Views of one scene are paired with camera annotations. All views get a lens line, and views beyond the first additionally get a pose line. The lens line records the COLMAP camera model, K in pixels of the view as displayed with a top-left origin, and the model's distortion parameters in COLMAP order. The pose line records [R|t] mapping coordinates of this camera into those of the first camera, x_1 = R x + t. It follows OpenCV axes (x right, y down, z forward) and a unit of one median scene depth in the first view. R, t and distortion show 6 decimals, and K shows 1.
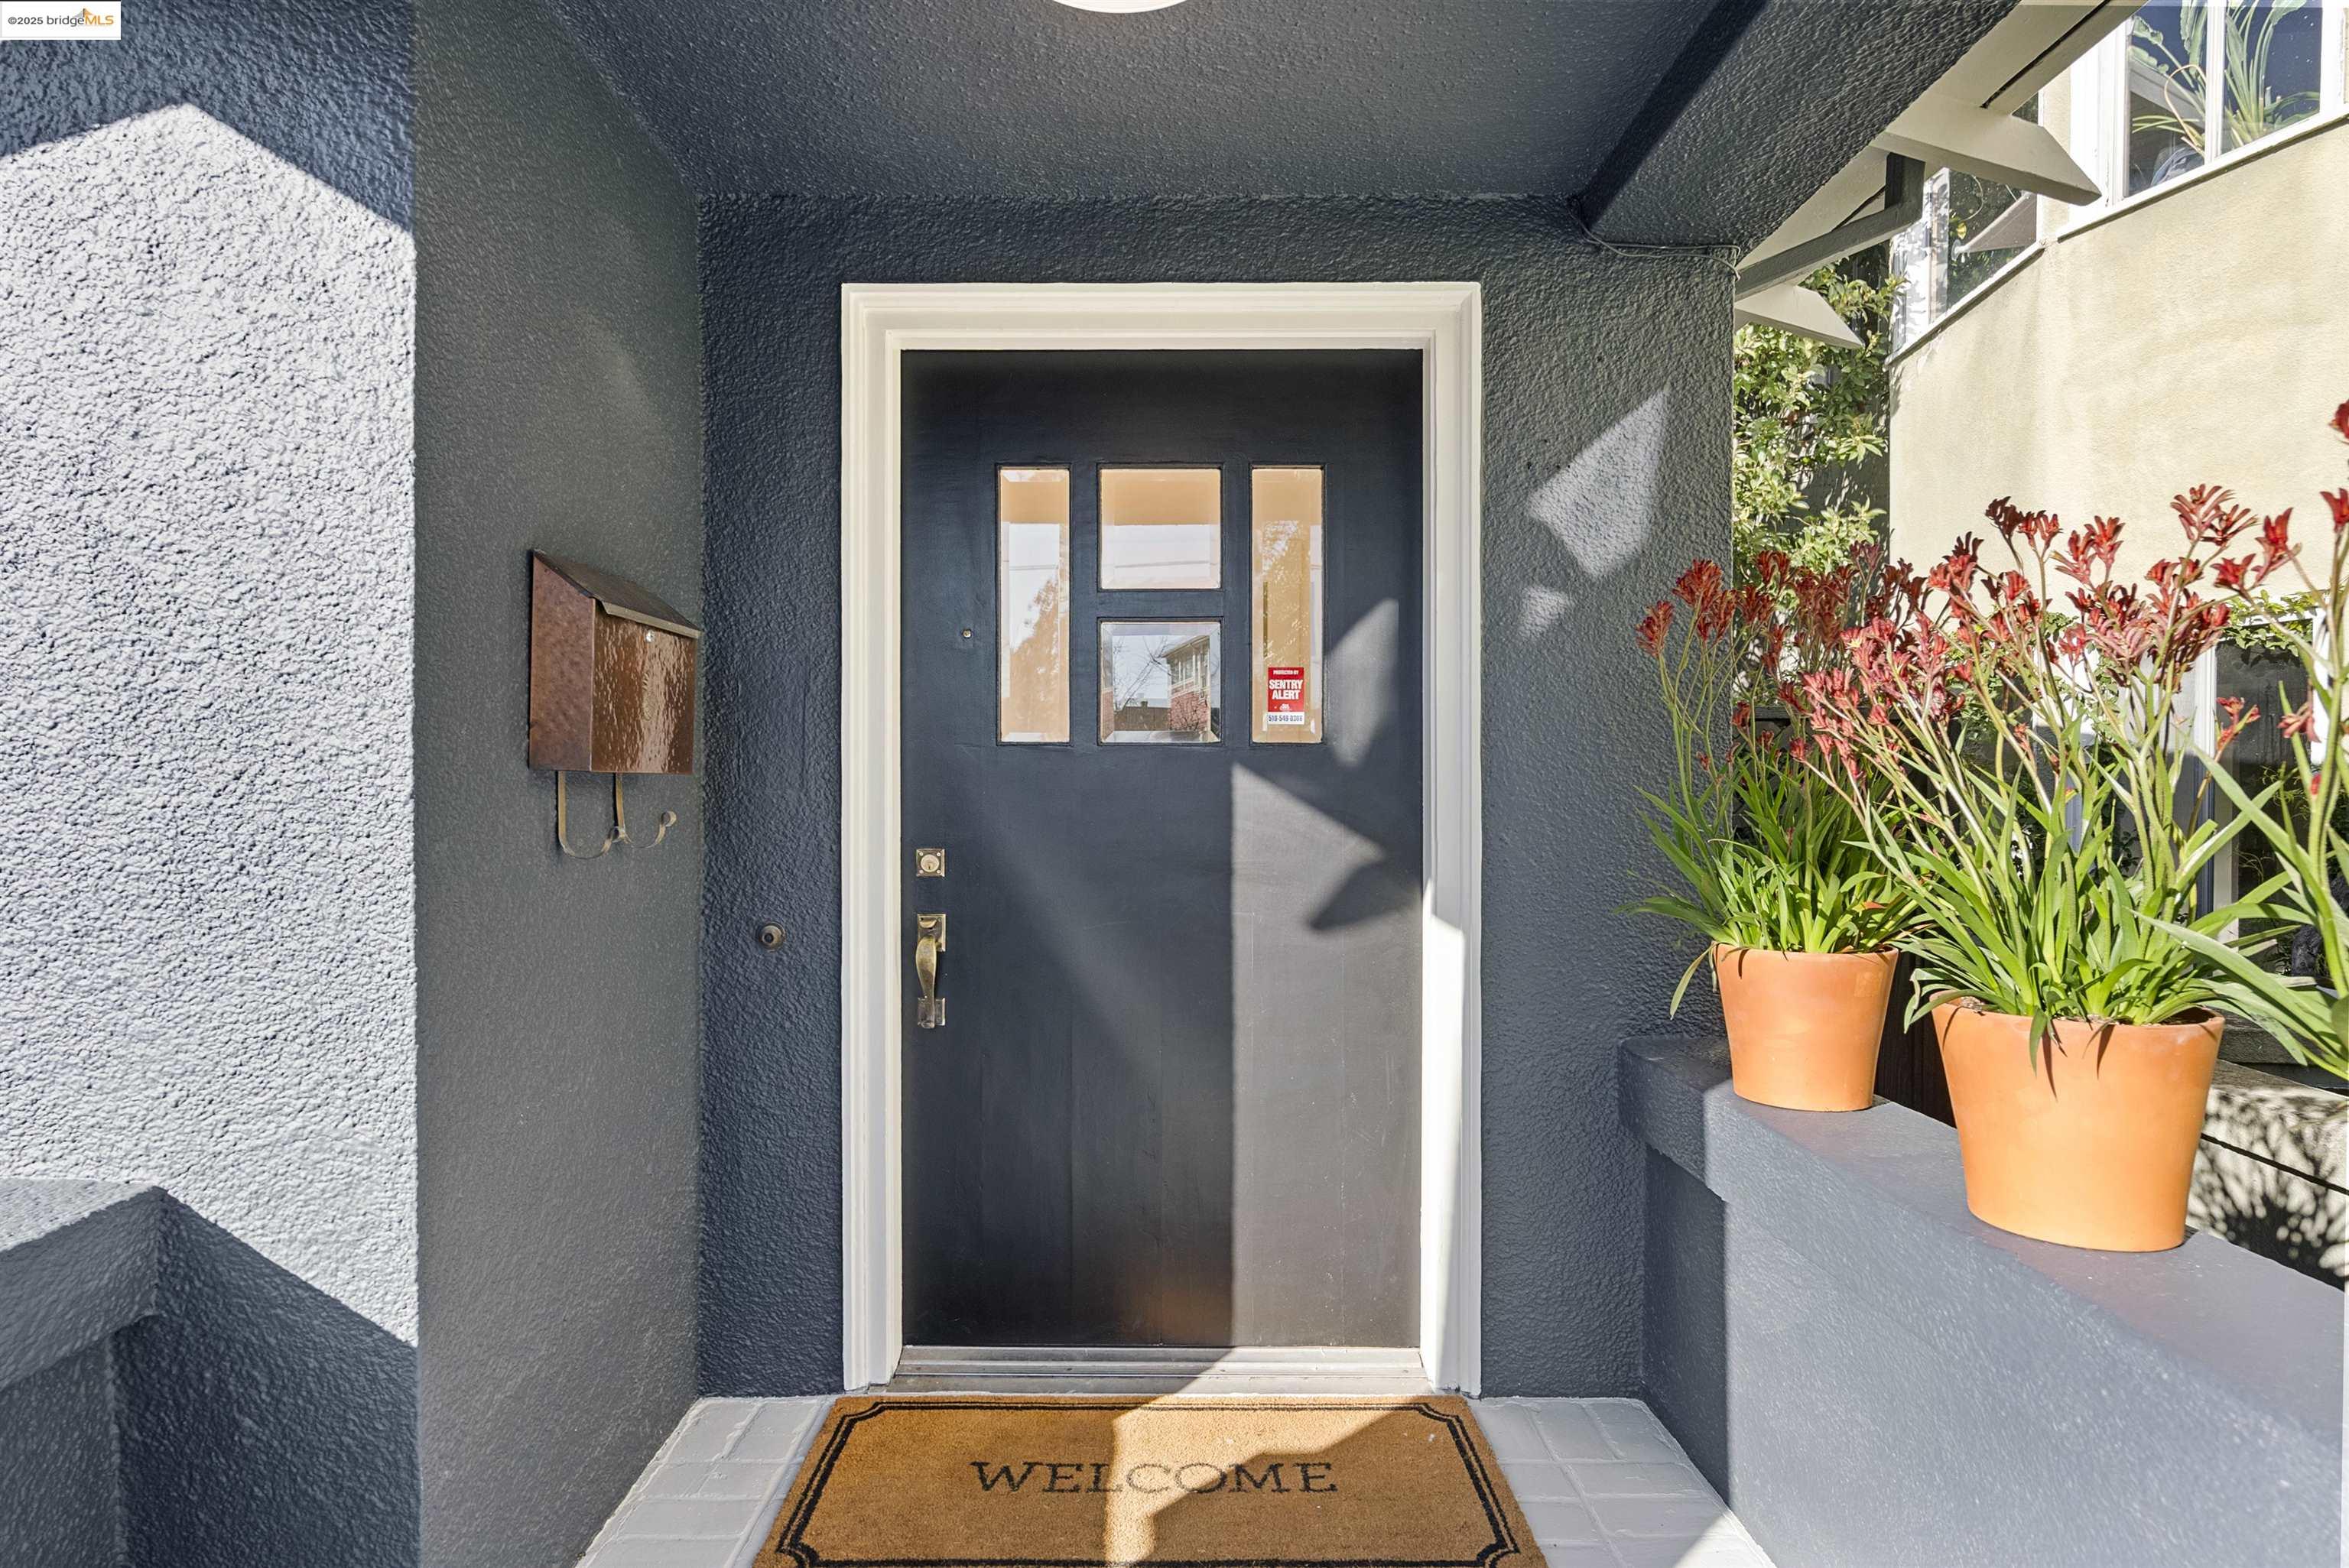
lens RADIAL K [[1234.6, 0, 1171.0], [0, 1234.6, 792.7], [0, 0, 1]] dist [0.004431, 0.000669]
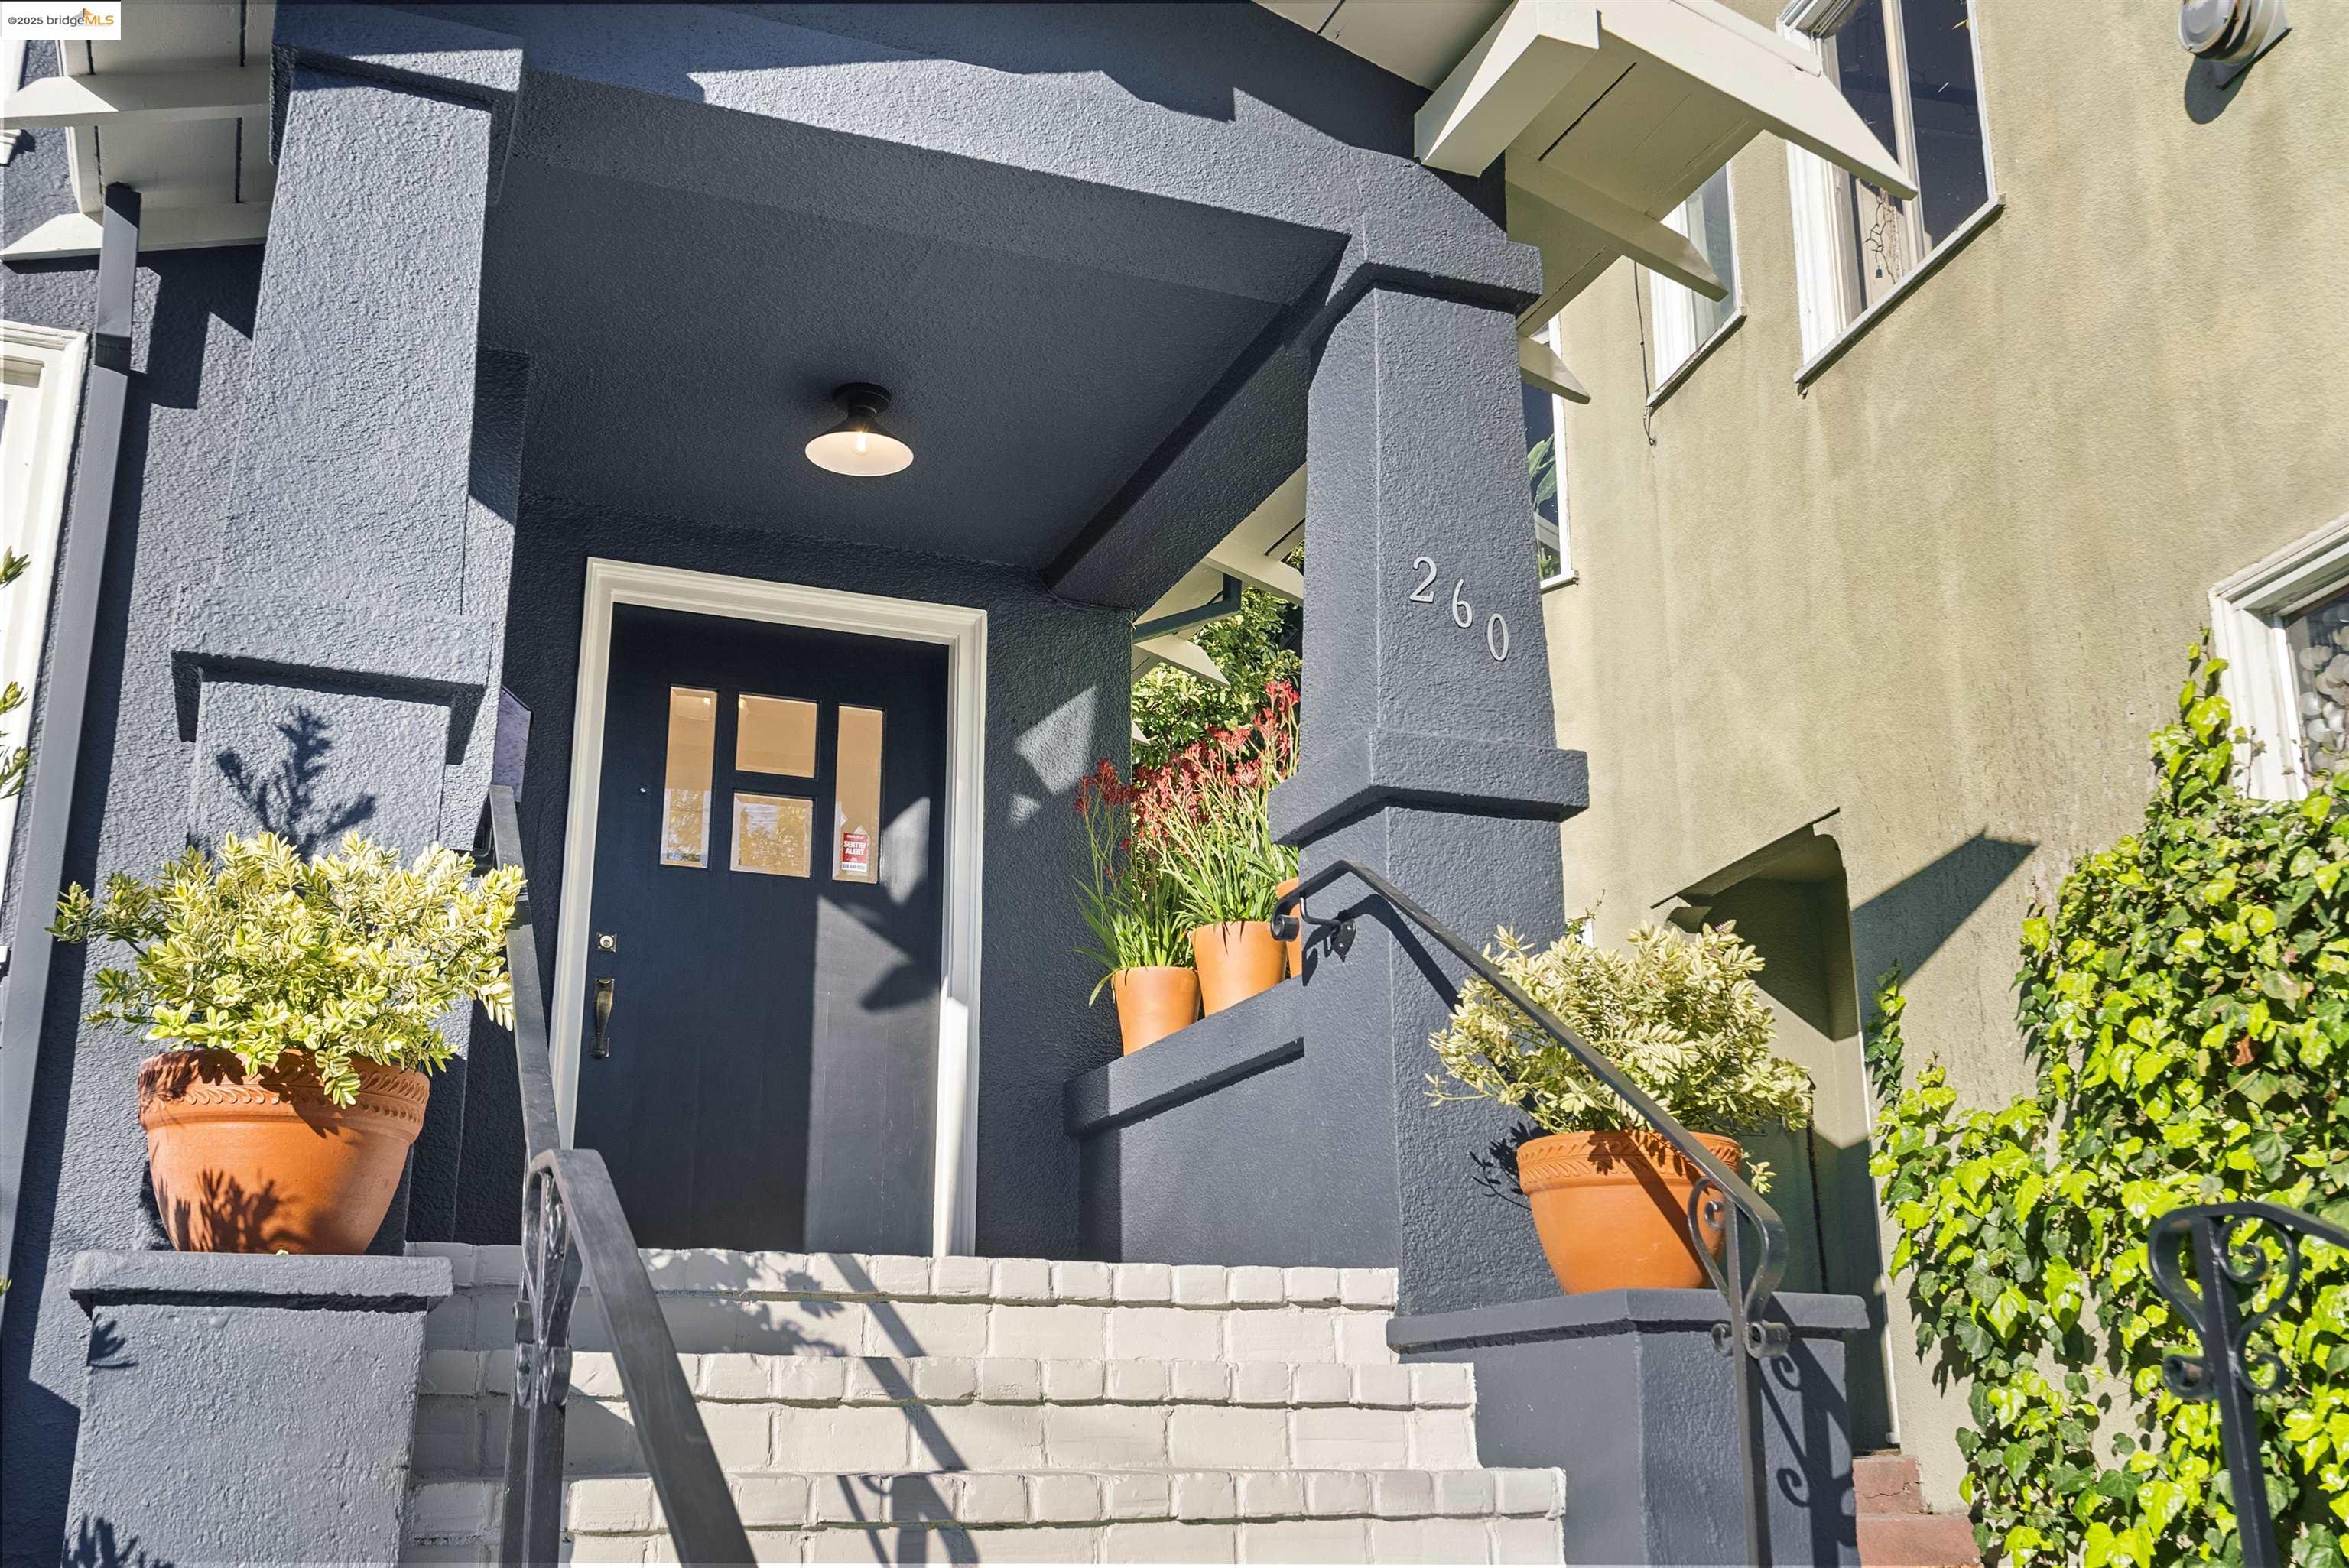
lens RADIAL K [[2406.7, 0, 1139.5], [0, 2406.7, 715.1], [0, 0, 1]] dist [0.003747, 0.000000]
pose [[0.933708, 0.115261, 0.338975, -0.599462], [0.002198, 0.944901, -0.327348, 0.728624], [-0.358028, 0.306393, 0.882009, -1.761639]]
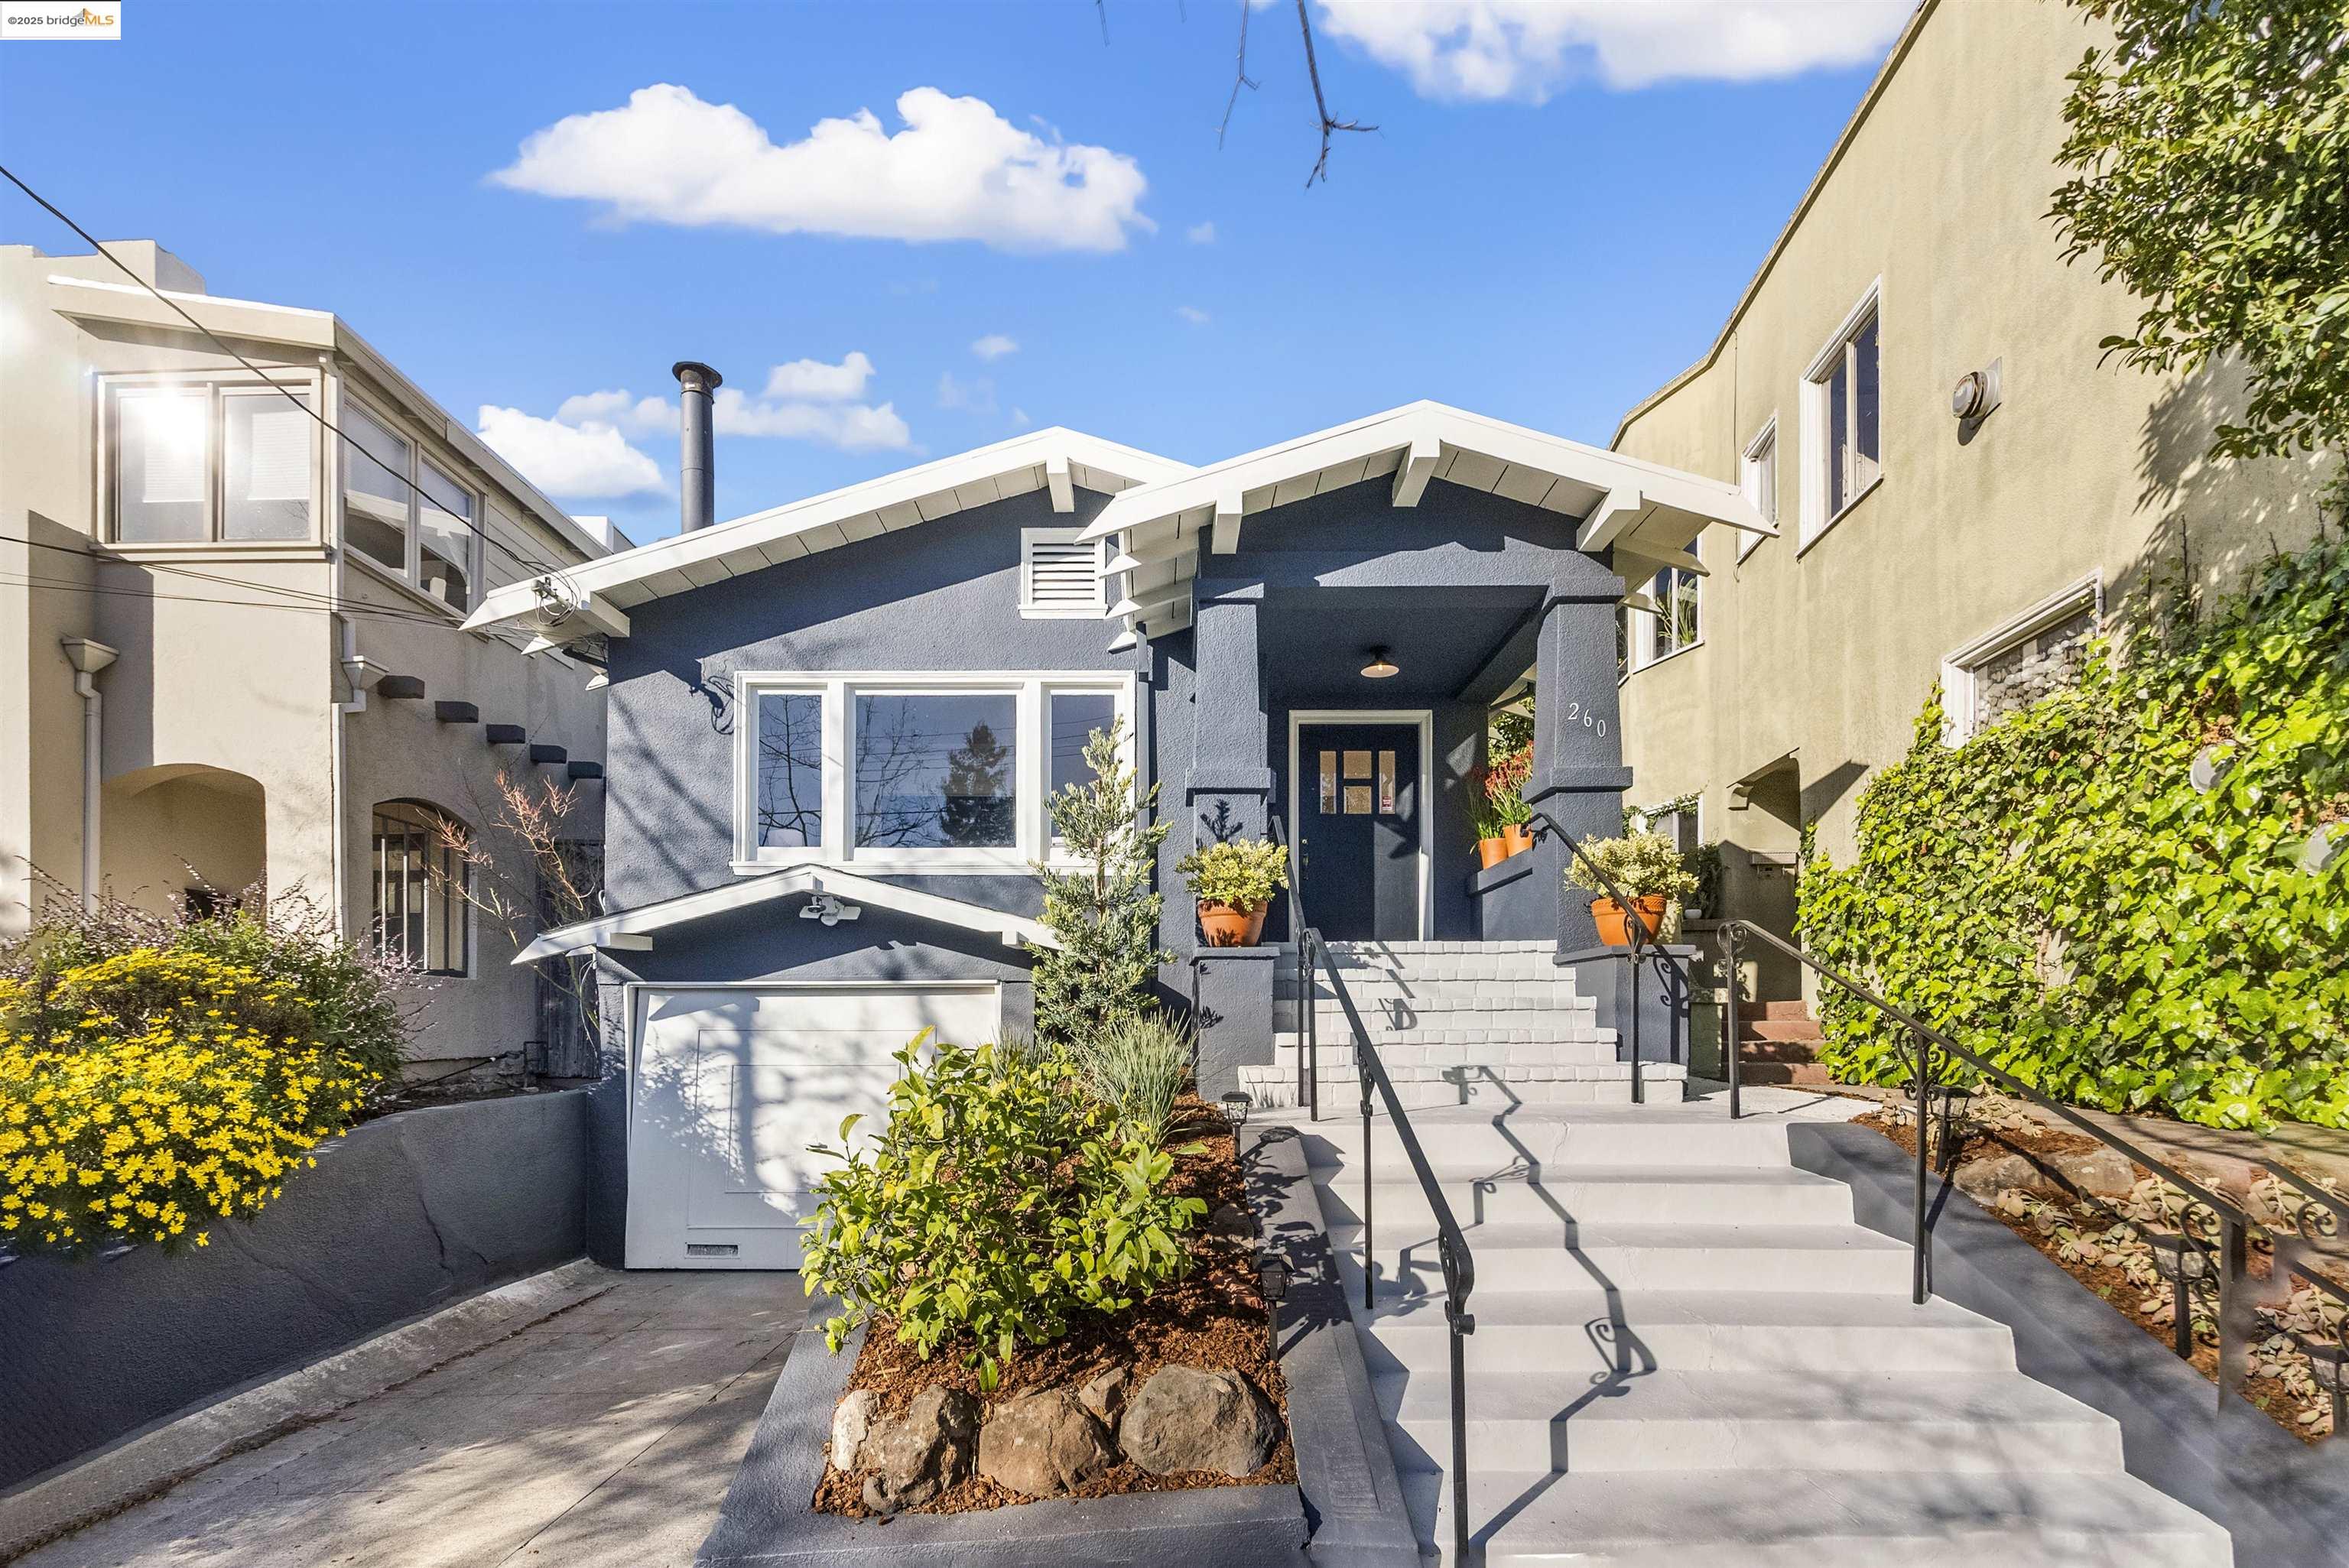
lens RADIAL K [[1070.5, 0, 1119.2], [0, 1070.5, 1019.2], [0, 0, 1]] dist [-0.004162, 0.002117]
pose [[0.999816, 0.006981, -0.017885, -0.782032], [-0.007614, 0.999338, -0.035589, 0.827037], [0.017625, 0.035719, 0.999206, -2.768211]]
